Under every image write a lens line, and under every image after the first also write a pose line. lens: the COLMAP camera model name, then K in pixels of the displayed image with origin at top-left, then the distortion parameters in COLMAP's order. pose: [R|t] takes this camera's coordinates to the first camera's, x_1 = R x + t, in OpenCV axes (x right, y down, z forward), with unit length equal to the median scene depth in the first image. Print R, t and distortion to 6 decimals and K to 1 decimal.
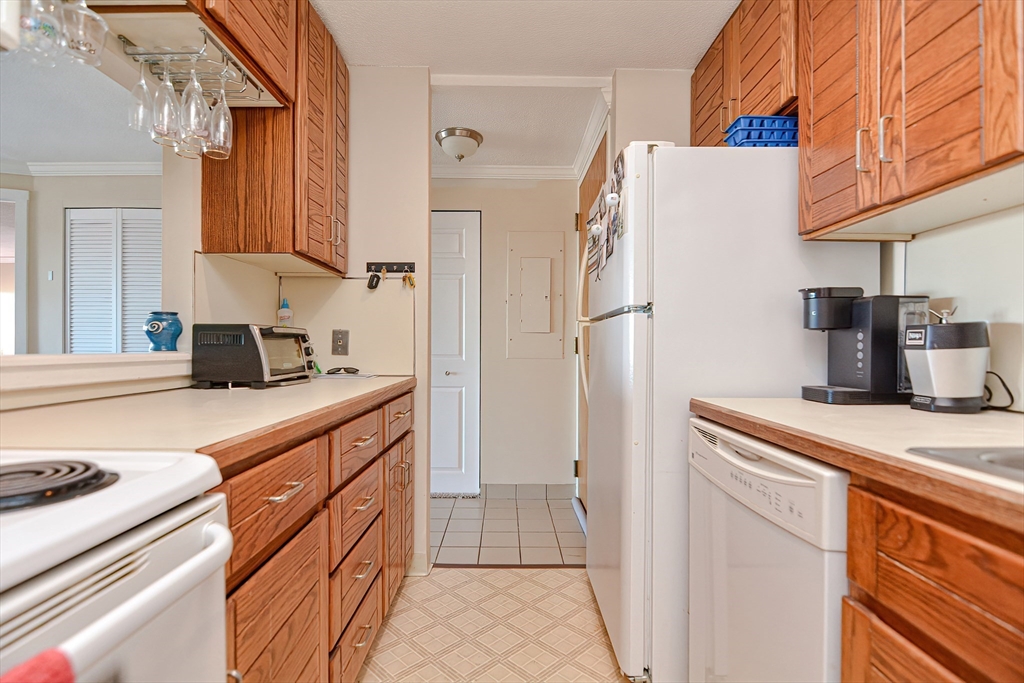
lens RADIAL K [[495.0, 0, 511.5], [0, 495.0, 345.3], [0, 0, 1]] dist [0.011438, -0.006826]
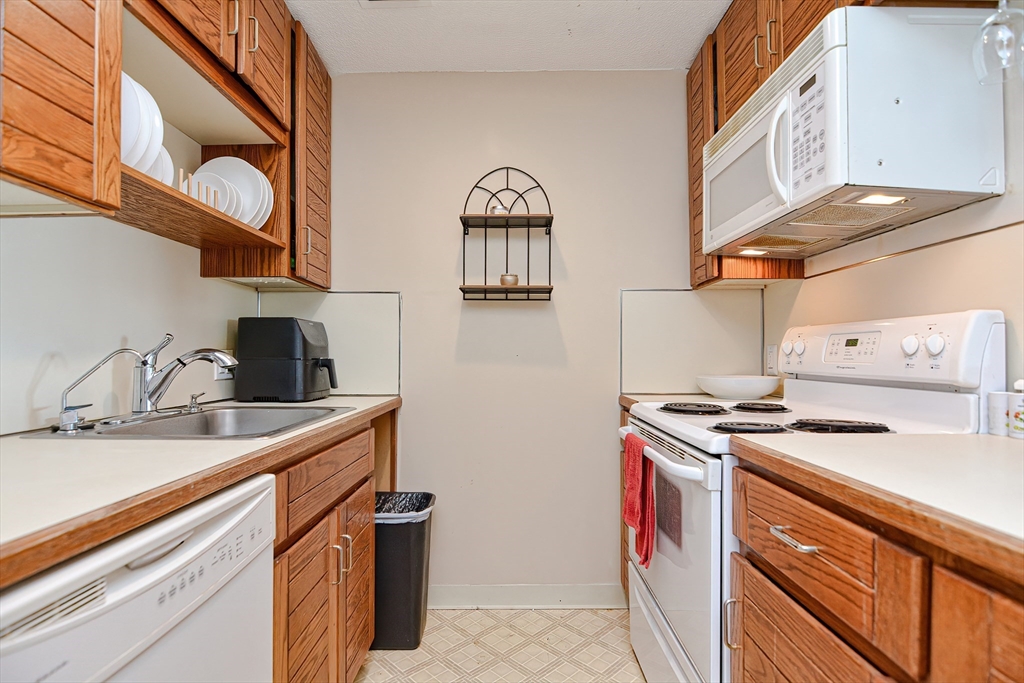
lens RADIAL K [[495.0, 0, 510.8], [0, 495.0, 346.9], [0, 0, 1]] dist [0.011438, -0.006826]
pose [[-0.999985, -0.003493, -0.004193, 0.051523], [-0.003435, 0.999900, -0.013685, -0.032940], [0.004240, -0.013670, -0.999898, 1.905470]]
